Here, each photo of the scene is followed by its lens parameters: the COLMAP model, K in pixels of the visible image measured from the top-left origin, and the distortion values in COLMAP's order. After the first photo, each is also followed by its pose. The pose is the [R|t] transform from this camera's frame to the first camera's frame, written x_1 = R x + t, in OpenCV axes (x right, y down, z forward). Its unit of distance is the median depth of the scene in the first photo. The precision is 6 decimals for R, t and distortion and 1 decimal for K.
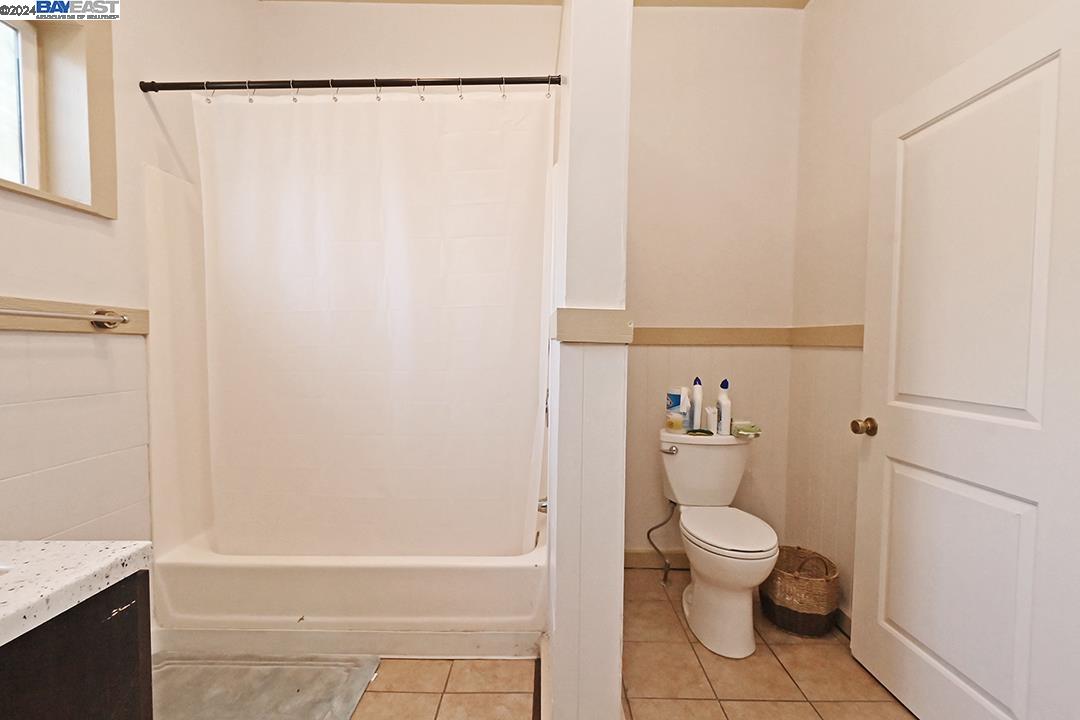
lens RADIAL K [[480.5, 0, 546.6], [0, 480.5, 356.0], [0, 0, 1]] dist [0.004070, -0.005239]
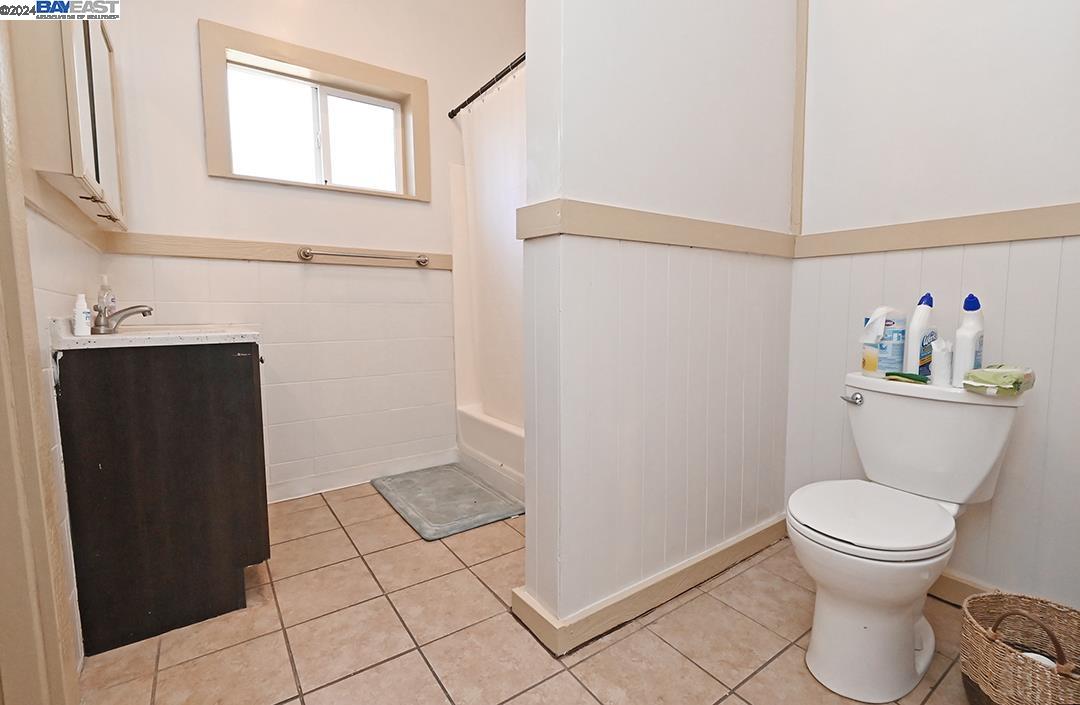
lens RADIAL K [[487.8, 0, 546.6], [0, 487.8, 352.6], [0, 0, 1]] dist [-0.002597, -0.001535]
pose [[0.573163, 0.069539, -0.816485, 0.739072], [-0.015462, 0.997133, 0.074070, 0.108983], [0.819295, -0.029830, 0.572595, 0.300910]]
